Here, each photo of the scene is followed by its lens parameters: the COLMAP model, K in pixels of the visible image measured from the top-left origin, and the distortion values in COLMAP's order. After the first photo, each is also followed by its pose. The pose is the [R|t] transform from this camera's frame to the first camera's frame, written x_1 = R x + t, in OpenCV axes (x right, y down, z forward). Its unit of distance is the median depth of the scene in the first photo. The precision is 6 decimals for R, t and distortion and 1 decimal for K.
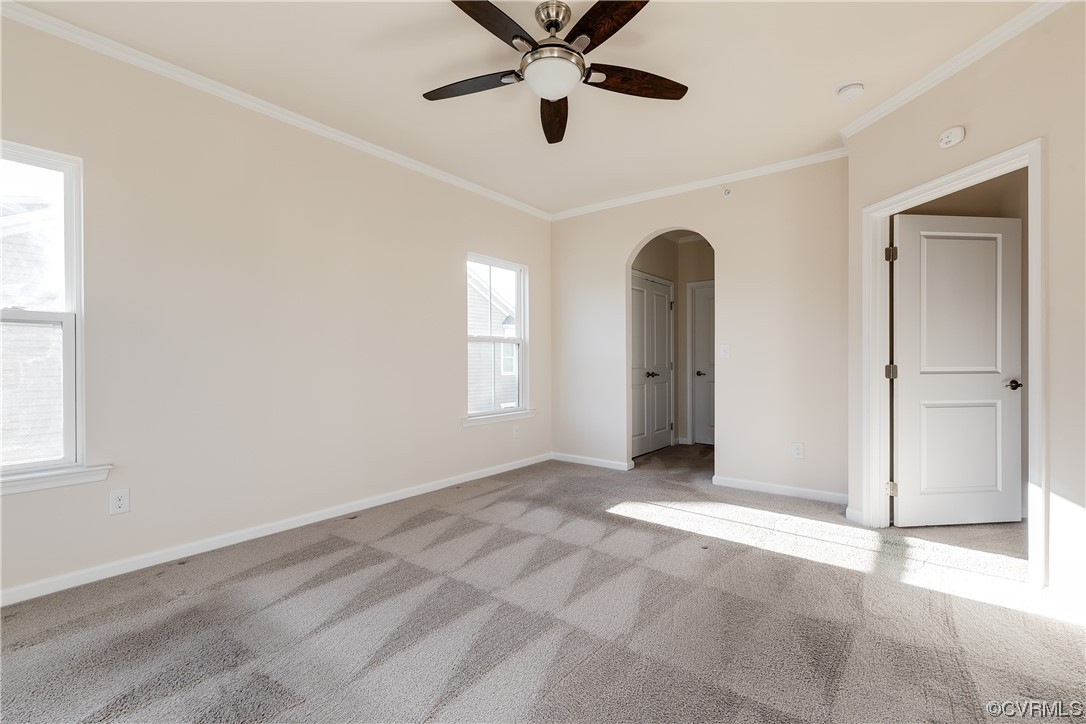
lens RADIAL K [[496.2, 0, 549.0], [0, 496.2, 364.9], [0, 0, 1]] dist [0.001990, -0.001256]
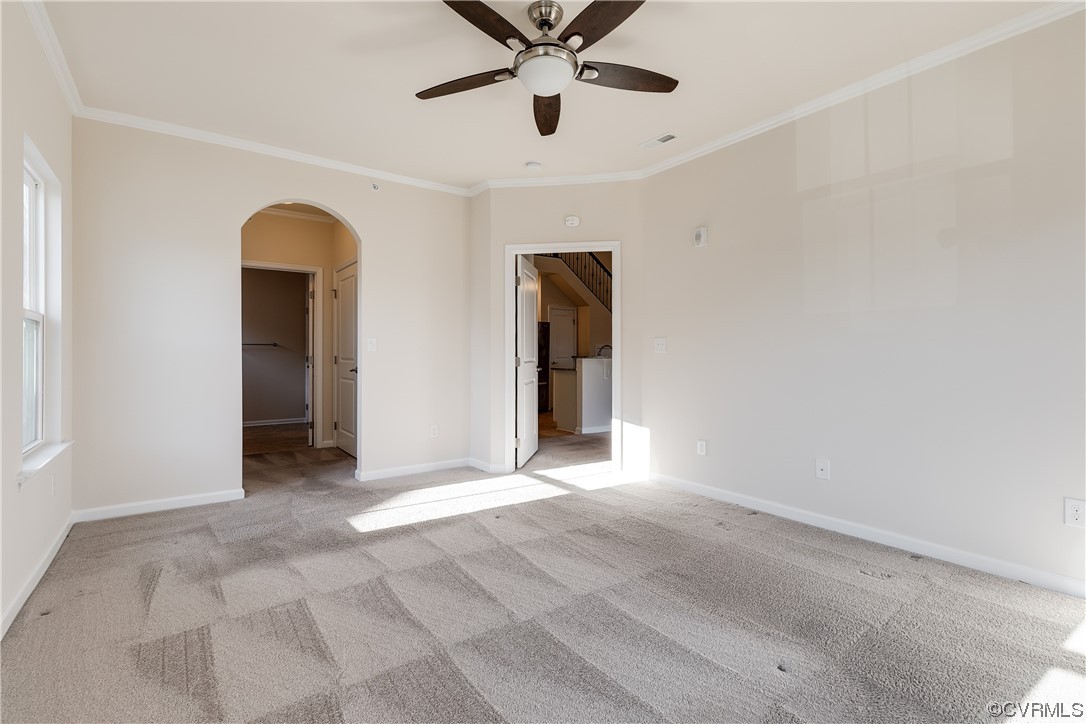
lens RADIAL K [[496.2, 0, 551.6], [0, 496.2, 355.3], [0, 0, 1]] dist [0.001990, -0.001256]
pose [[0.270982, 0.001634, 0.962583, -0.642790], [0.007608, 0.999964, -0.003840, 0.000121], [-0.962554, 0.008363, 0.270960, 0.483105]]
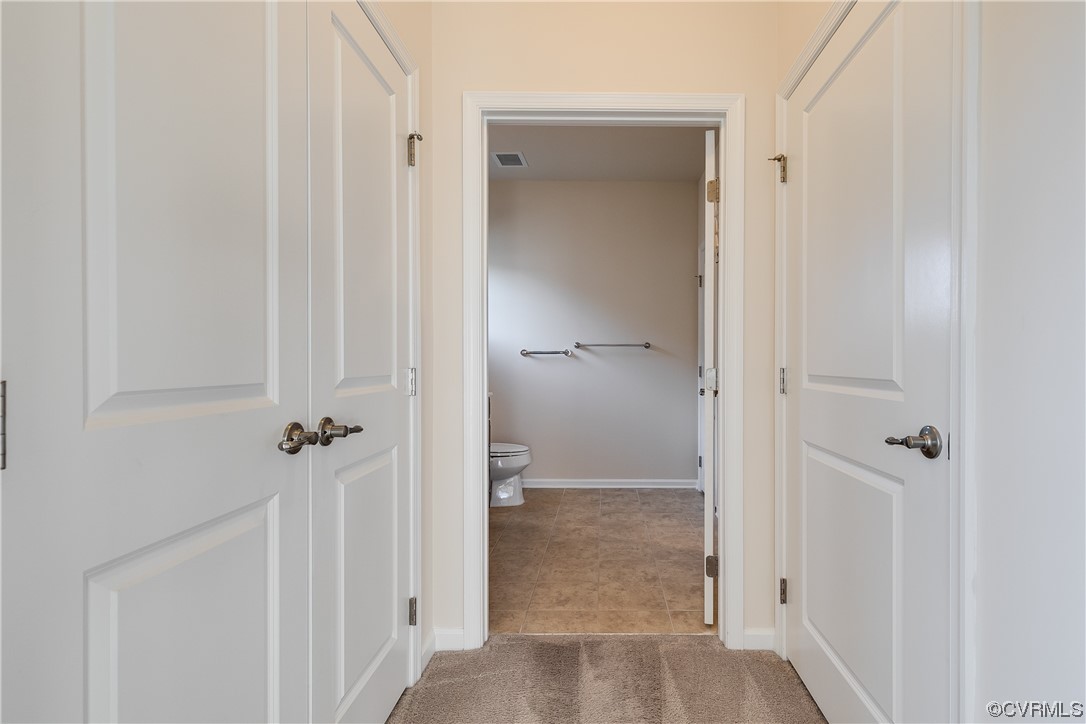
lens RADIAL K [[496.2, 0, 545.1], [0, 496.2, 364.2], [0, 0, 1]] dist [0.001990, -0.001256]
pose [[0.861521, -0.000392, 0.507721, 0.317858], [0.002627, 0.999990, -0.003686, -0.013957], [-0.507715, 0.004510, 0.861513, 1.342789]]
